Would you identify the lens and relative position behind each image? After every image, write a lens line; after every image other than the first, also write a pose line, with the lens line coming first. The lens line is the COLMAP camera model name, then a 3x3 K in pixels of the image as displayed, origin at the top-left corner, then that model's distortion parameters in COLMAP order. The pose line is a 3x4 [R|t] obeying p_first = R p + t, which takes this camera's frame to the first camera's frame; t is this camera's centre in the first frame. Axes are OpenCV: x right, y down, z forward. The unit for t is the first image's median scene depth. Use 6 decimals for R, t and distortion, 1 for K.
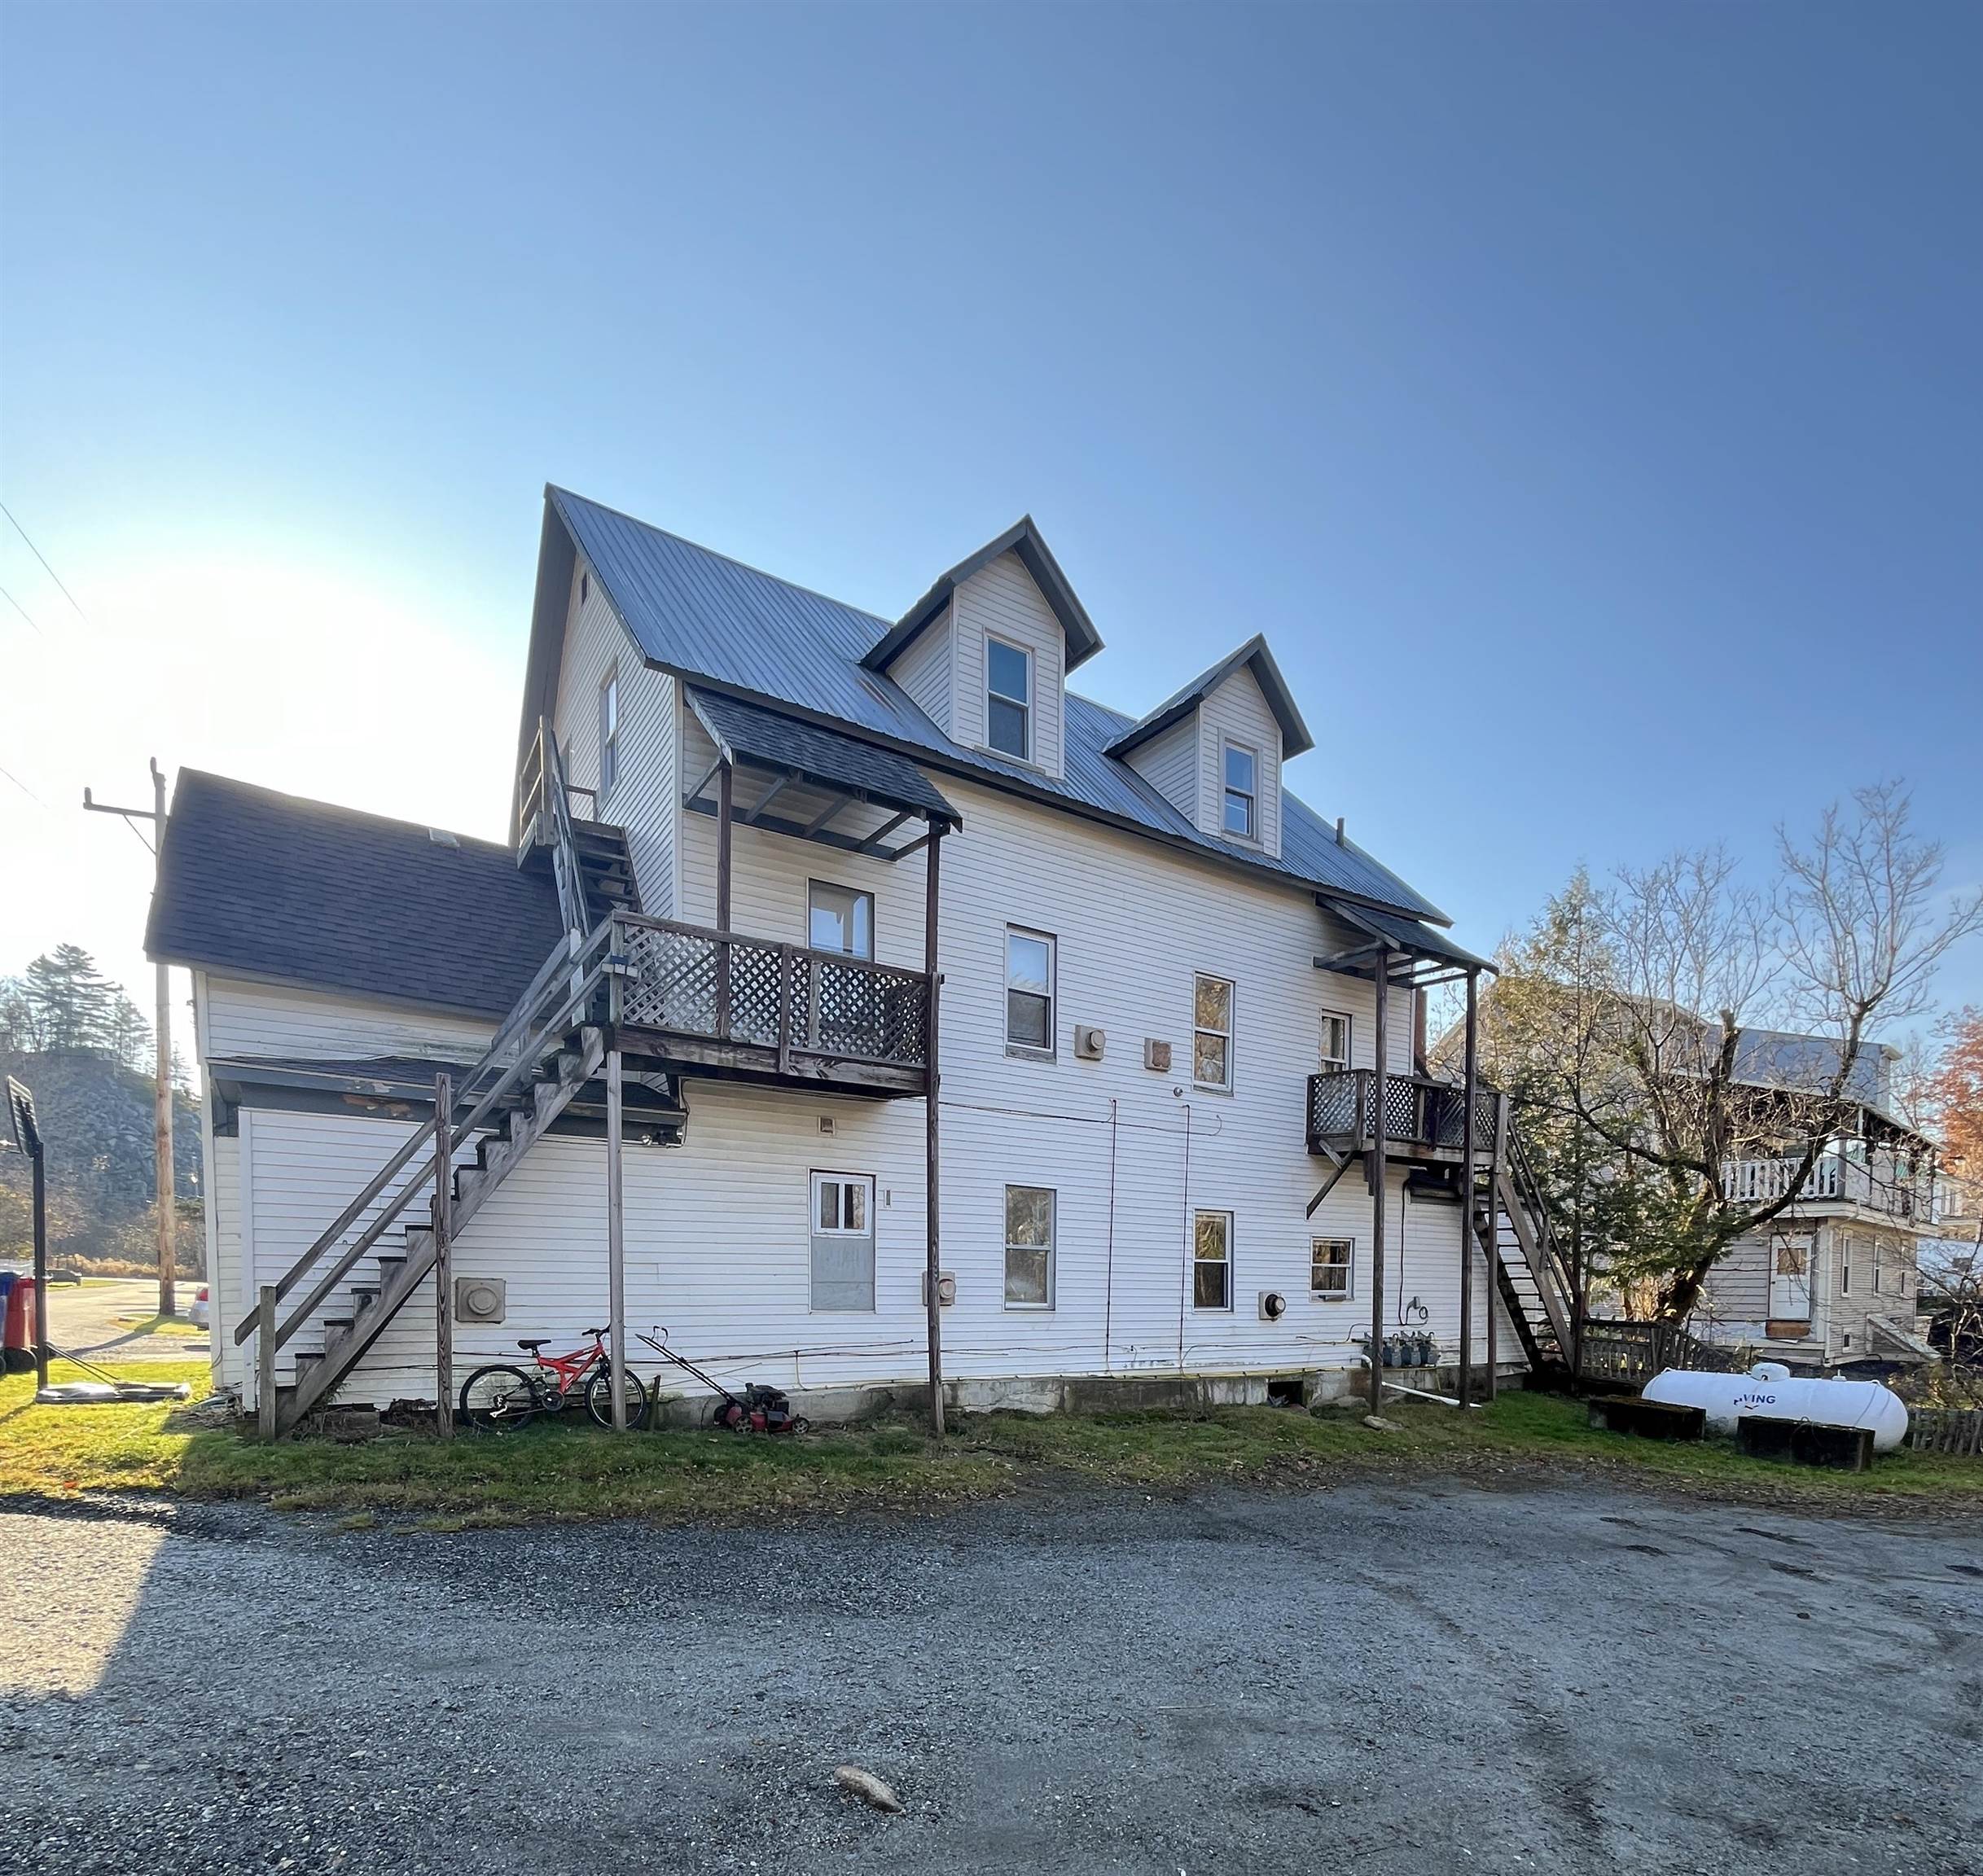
lens RADIAL K [[961.1, 0, 991.5], [0, 961.1, 938.0], [0, 0, 1]] dist [-0.001277, 0.000412]
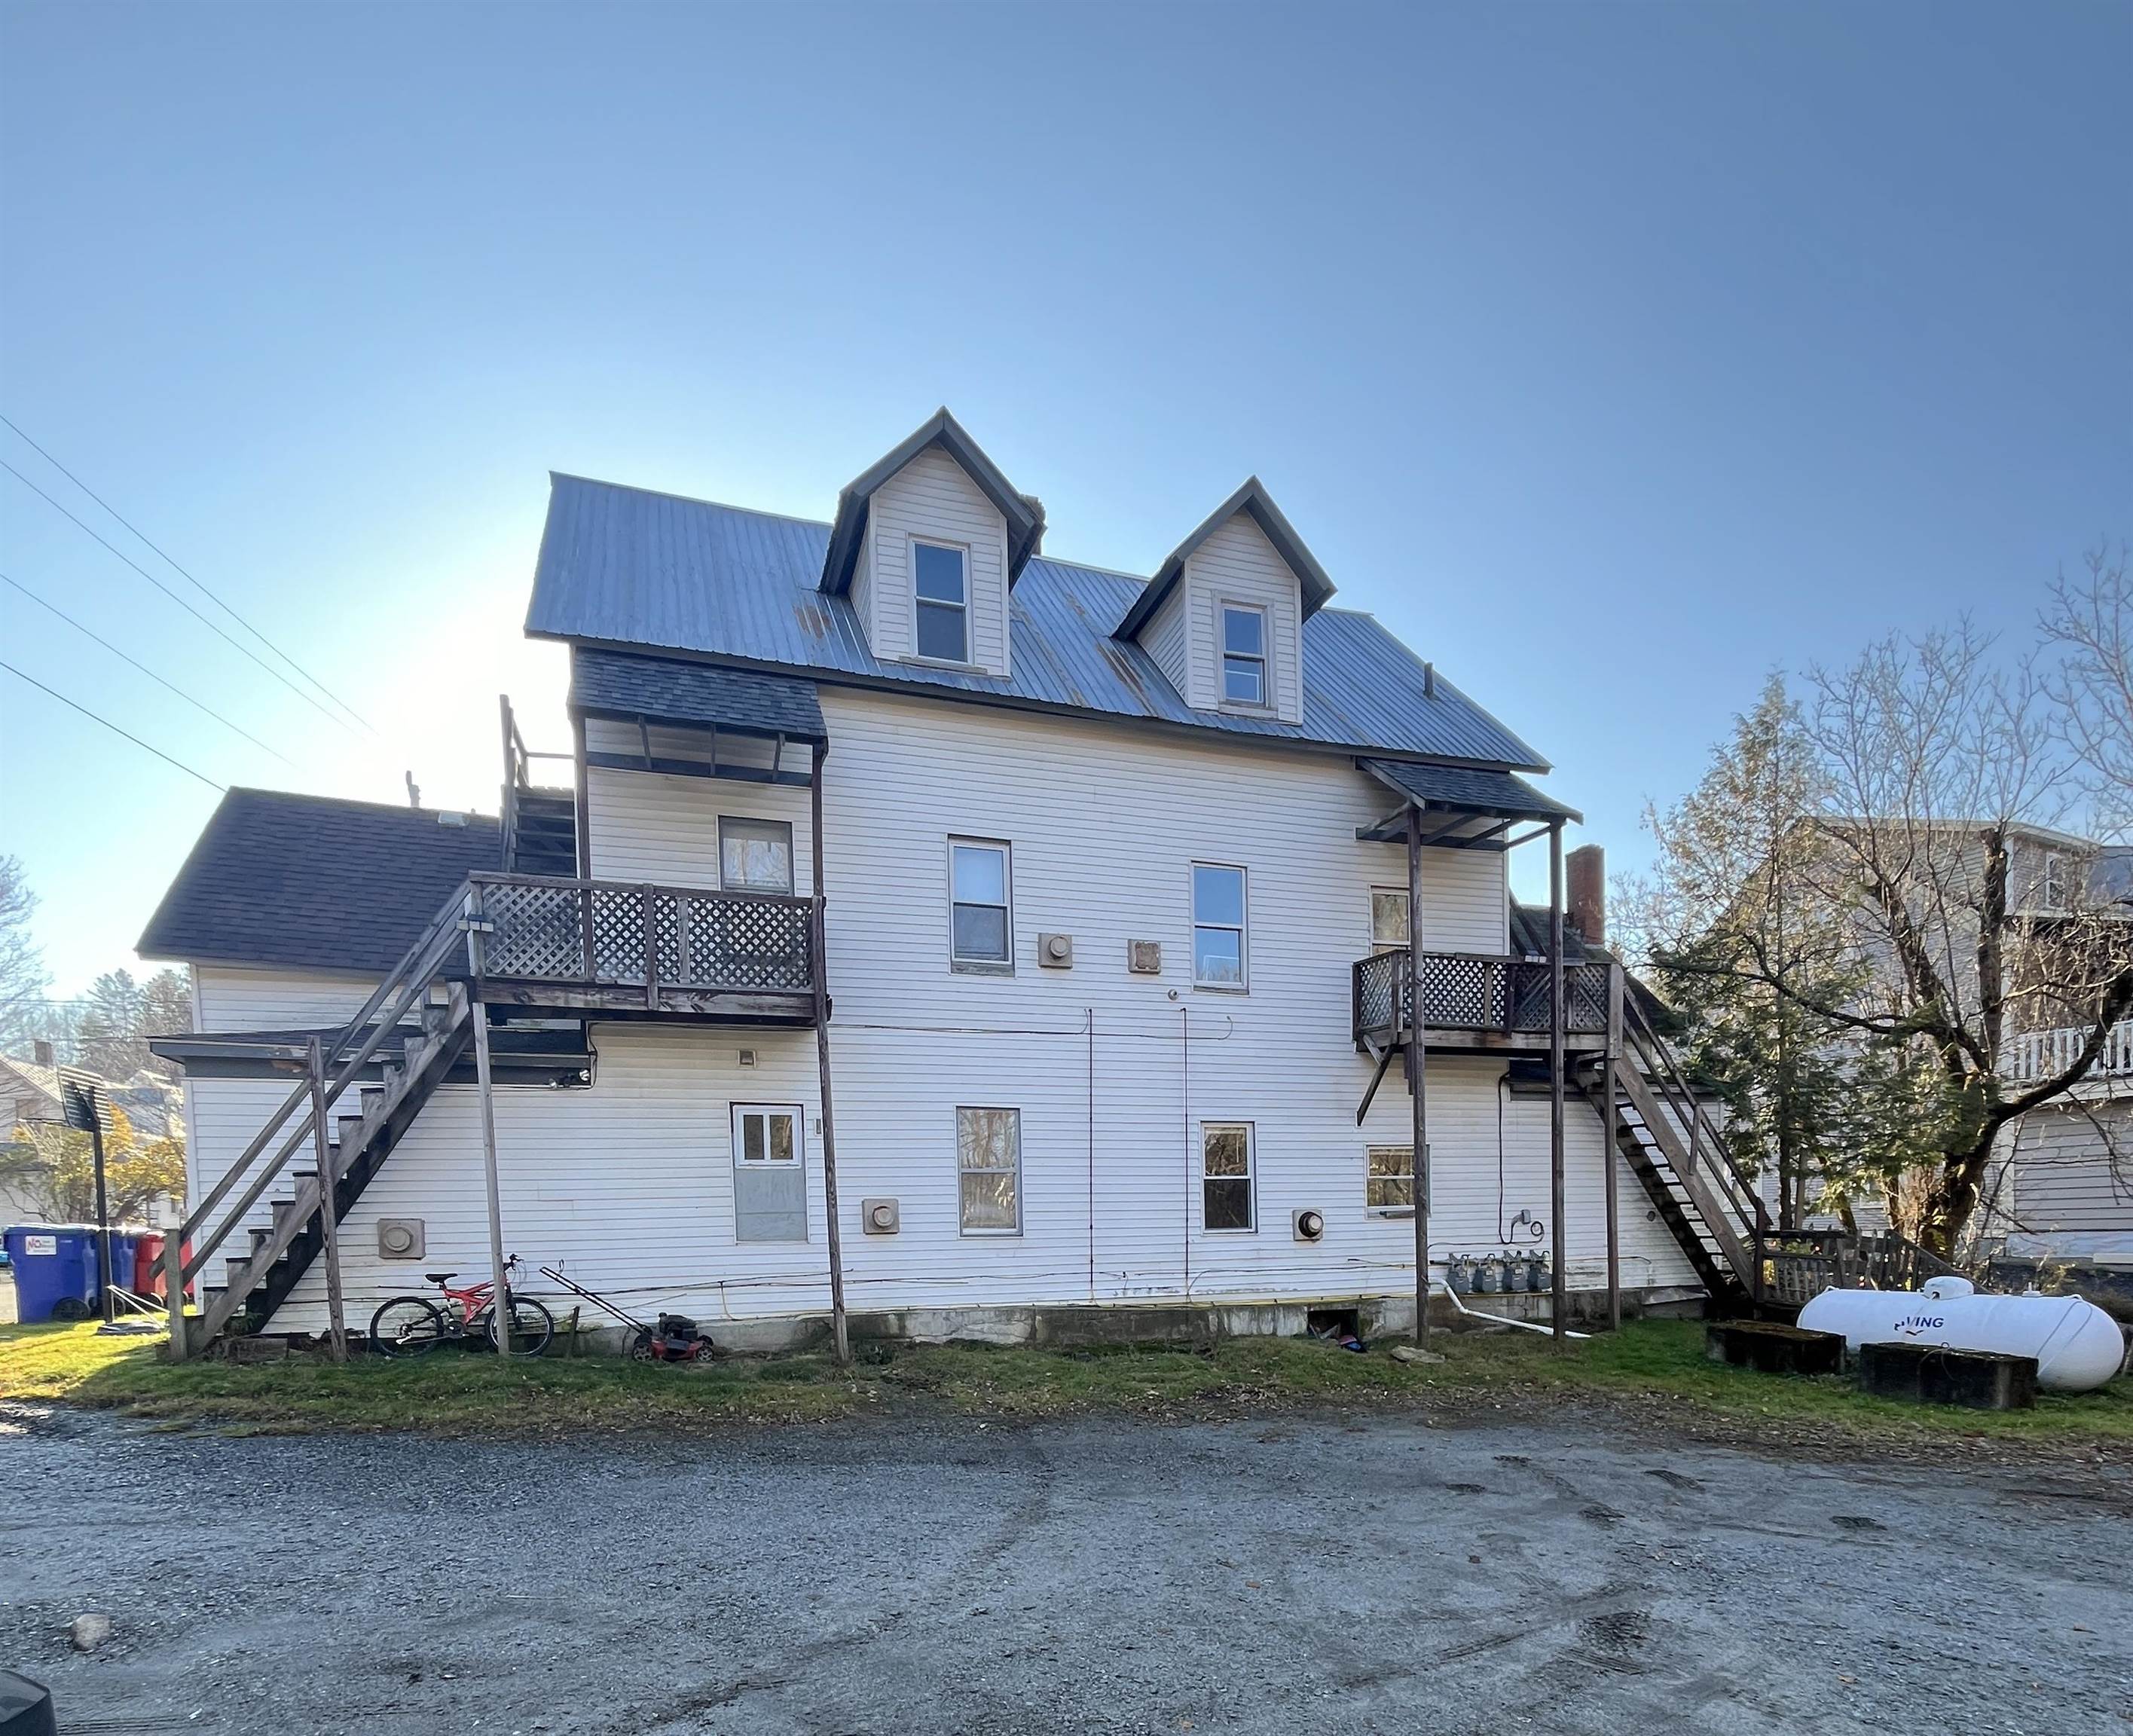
lens RADIAL K [[1030.2, 0, 1066.3], [0, 1030.2, 855.5], [0, 0, 1]] dist [-0.000015, -0.000919]
pose [[0.965817, -0.116299, -0.231671, 0.374119], [0.116274, 0.993121, -0.013810, 0.033855], [0.231683, -0.013600, 0.972696, 0.028332]]
